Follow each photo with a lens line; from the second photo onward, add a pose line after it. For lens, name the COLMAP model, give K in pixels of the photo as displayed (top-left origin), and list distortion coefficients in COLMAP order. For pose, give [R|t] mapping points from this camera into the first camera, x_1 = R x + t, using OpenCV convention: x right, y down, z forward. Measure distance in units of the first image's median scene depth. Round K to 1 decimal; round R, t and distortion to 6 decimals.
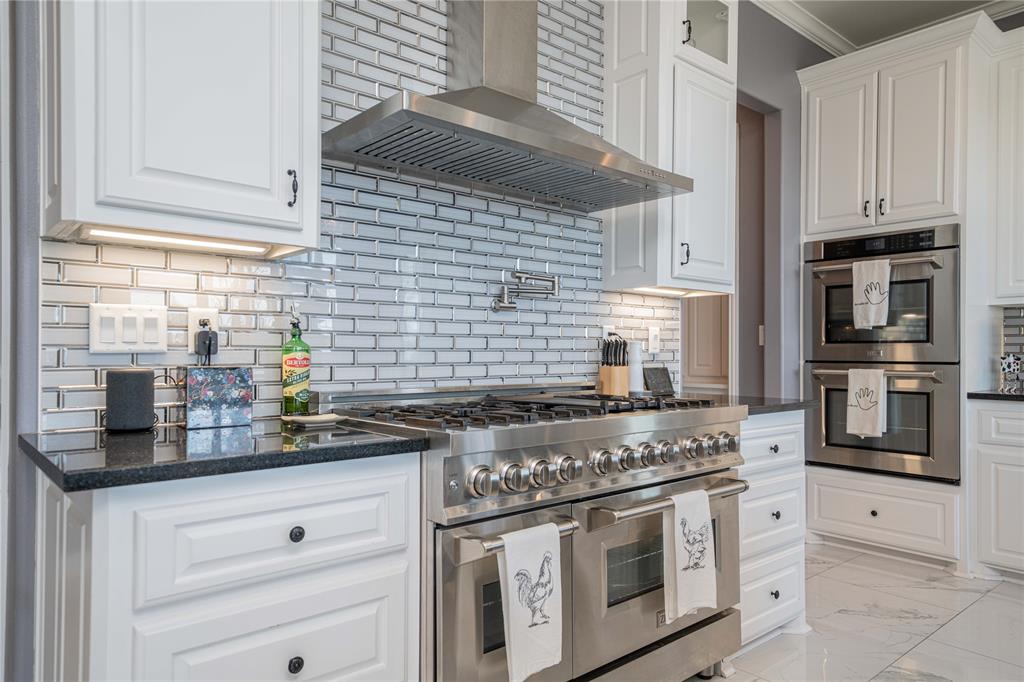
lens RADIAL K [[665.0, 0, 507.3], [0, 665.0, 347.9], [0, 0, 1]] dist [0.038835, 0.000082]
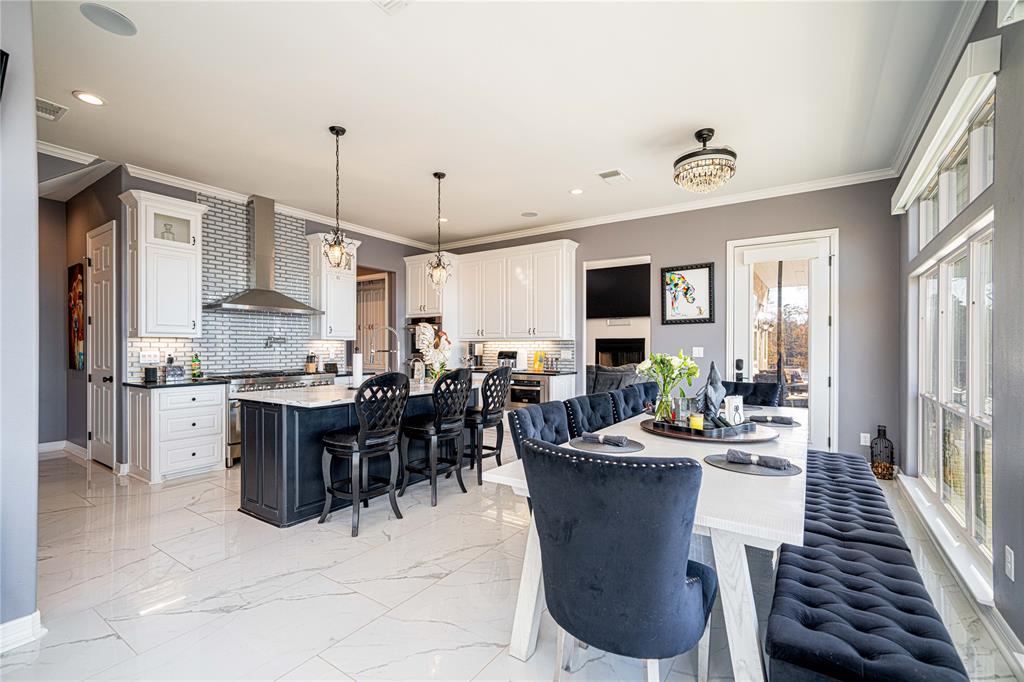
lens RADIAL K [[444.1, 0, 503.5], [0, 444.1, 349.4], [0, 0, 1]] dist [-0.000265, 0.000025]
pose [[0.967603, -0.007144, 0.252376, 0.766245], [0.004713, 0.999937, 0.010233, -0.084916], [-0.252433, -0.008712, 0.967575, -1.964043]]
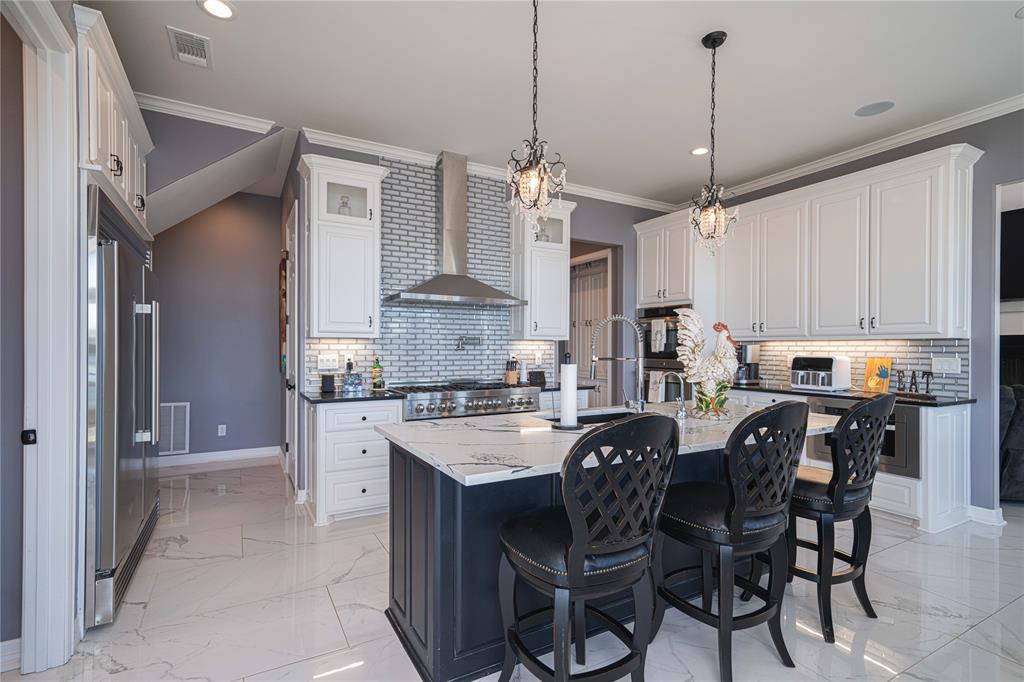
lens RADIAL K [[477.9, 0, 506.6], [0, 477.9, 348.8], [0, 0, 1]] dist [0.022432, 0.000076]
pose [[0.979910, -0.003543, -0.199409, 0.722166], [0.004675, 0.999976, 0.005208, -0.093420], [0.199385, -0.006036, 0.979903, -1.069858]]
